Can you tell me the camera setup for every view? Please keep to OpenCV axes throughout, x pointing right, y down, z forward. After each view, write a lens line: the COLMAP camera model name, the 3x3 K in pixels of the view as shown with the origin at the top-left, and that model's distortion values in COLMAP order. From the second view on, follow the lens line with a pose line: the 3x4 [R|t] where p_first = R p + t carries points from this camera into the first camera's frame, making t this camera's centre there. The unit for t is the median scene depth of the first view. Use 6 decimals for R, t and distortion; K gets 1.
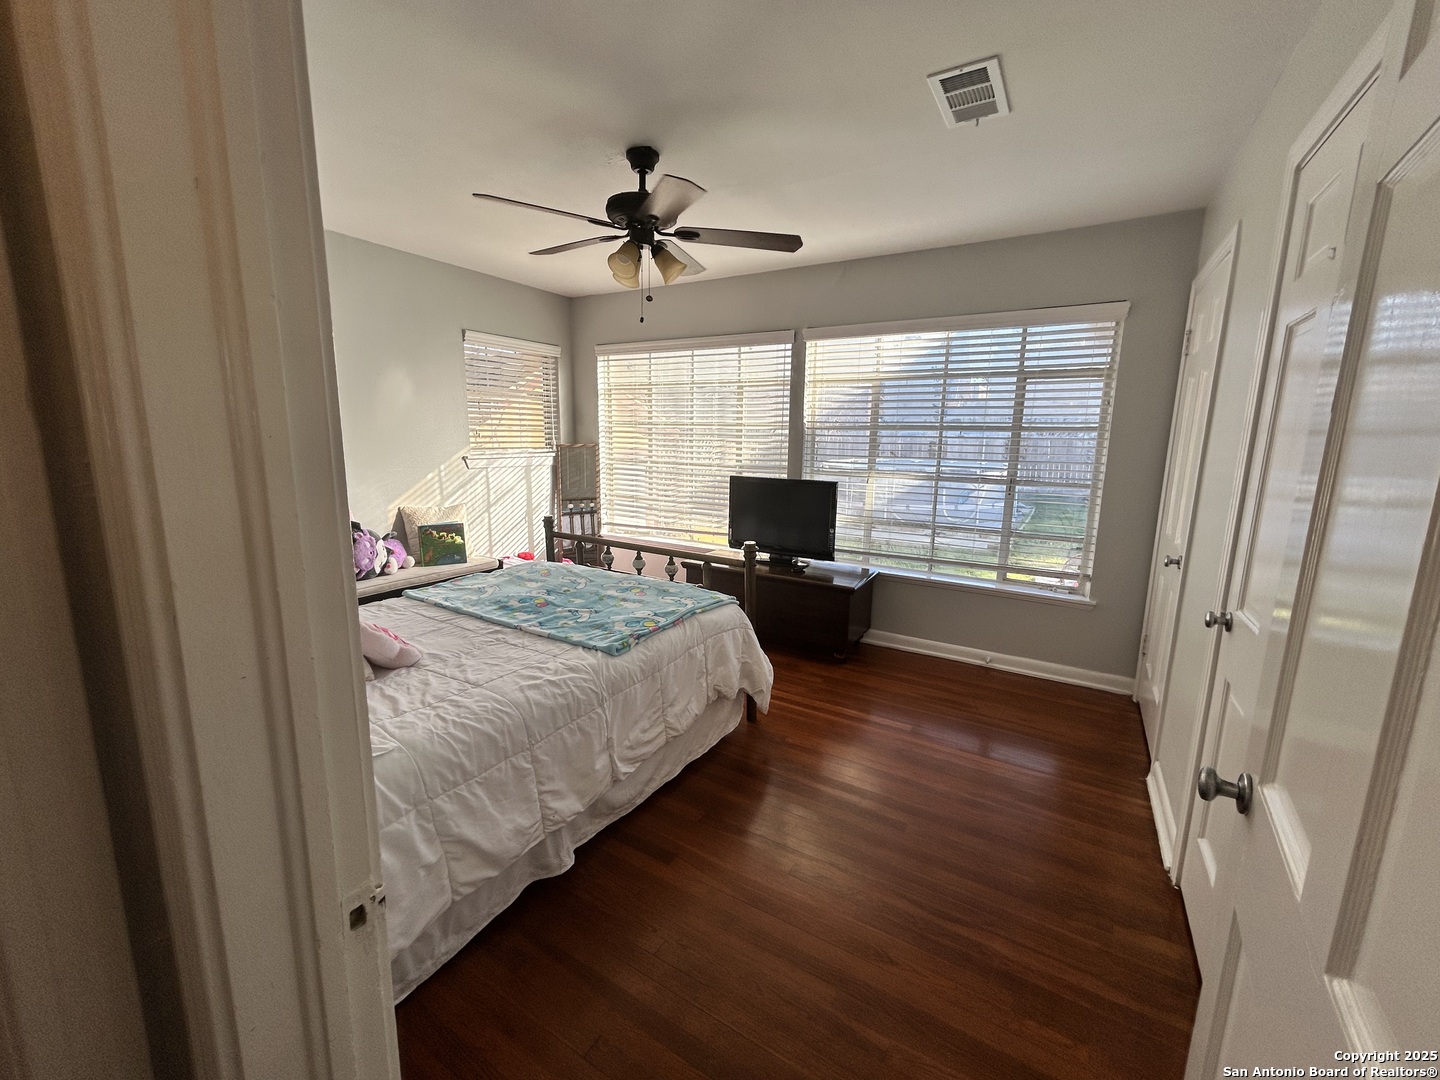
lens RADIAL K [[589.8, 0, 717.5], [0, 589.8, 539.1], [0, 0, 1]] dist [0.002452, 0.000492]
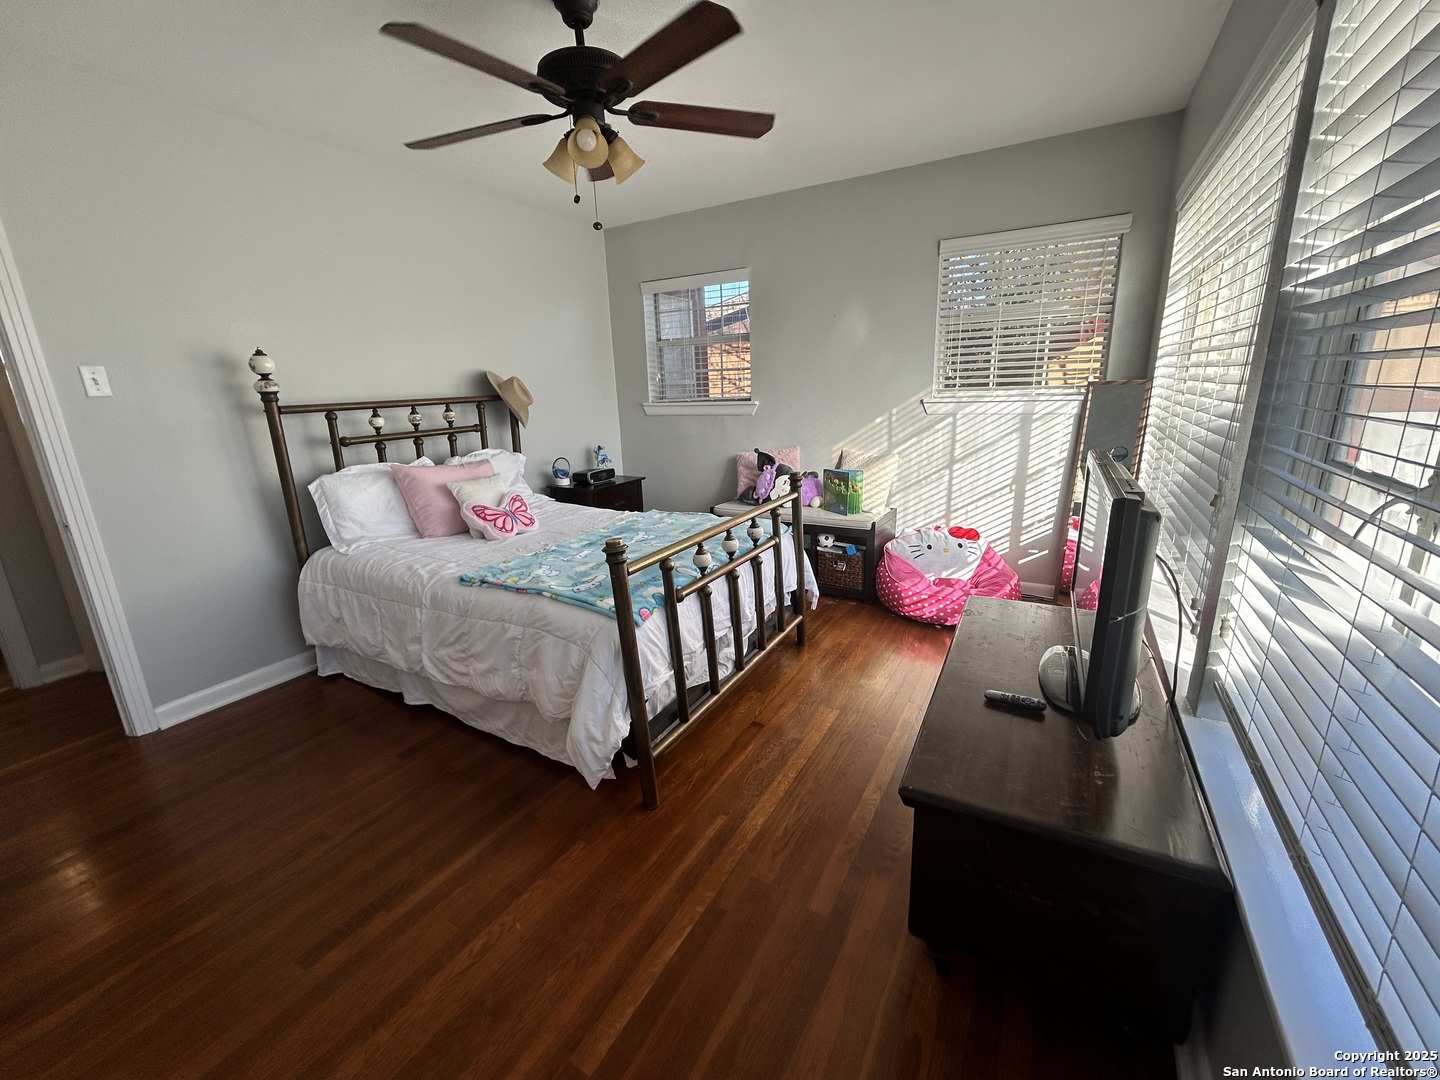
lens RADIAL K [[589.8, 0, 720.7], [0, 589.8, 538.0], [0, 0, 1]] dist [0.002452, 0.000492]
pose [[0.029600, 0.240242, -0.970262, 0.447948], [-0.143908, 0.961599, 0.233706, -0.107117], [0.989148, 0.132710, 0.063036, 0.701532]]
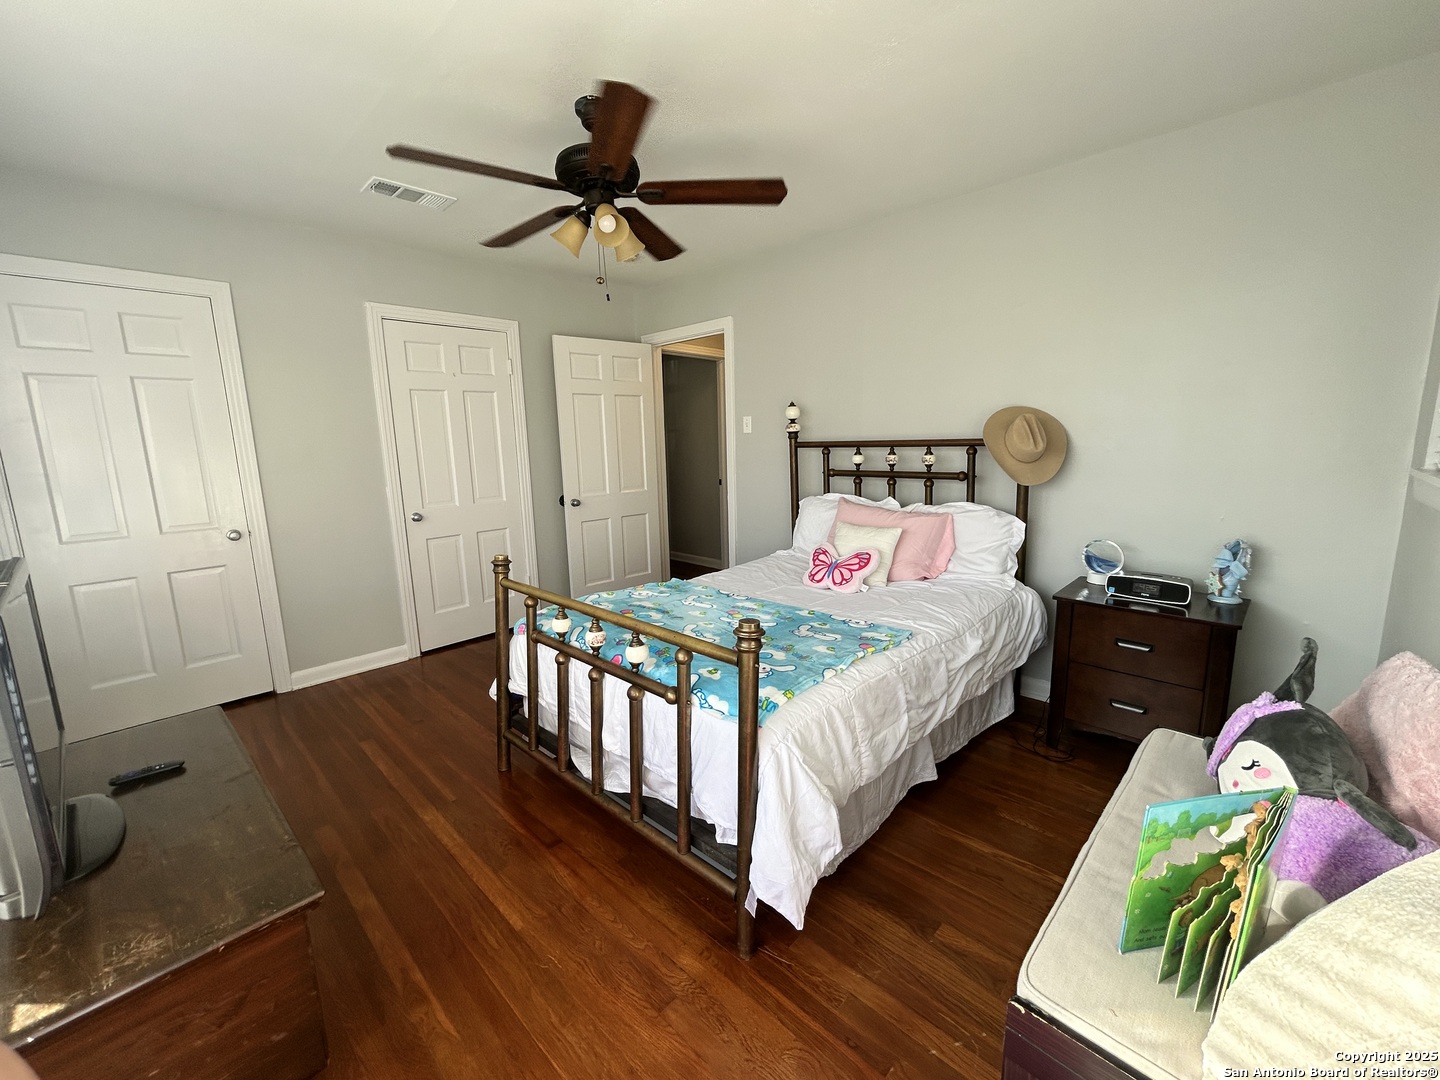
lens RADIAL K [[589.8, 0, 720.2], [0, 589.8, 538.2], [0, 0, 1]] dist [0.002452, 0.000492]
pose [[-0.973514, -0.033069, 0.226221, -0.289001], [0.048102, 0.937710, 0.344072, -0.197214], [-0.223508, 0.345841, -0.911284, 1.115890]]
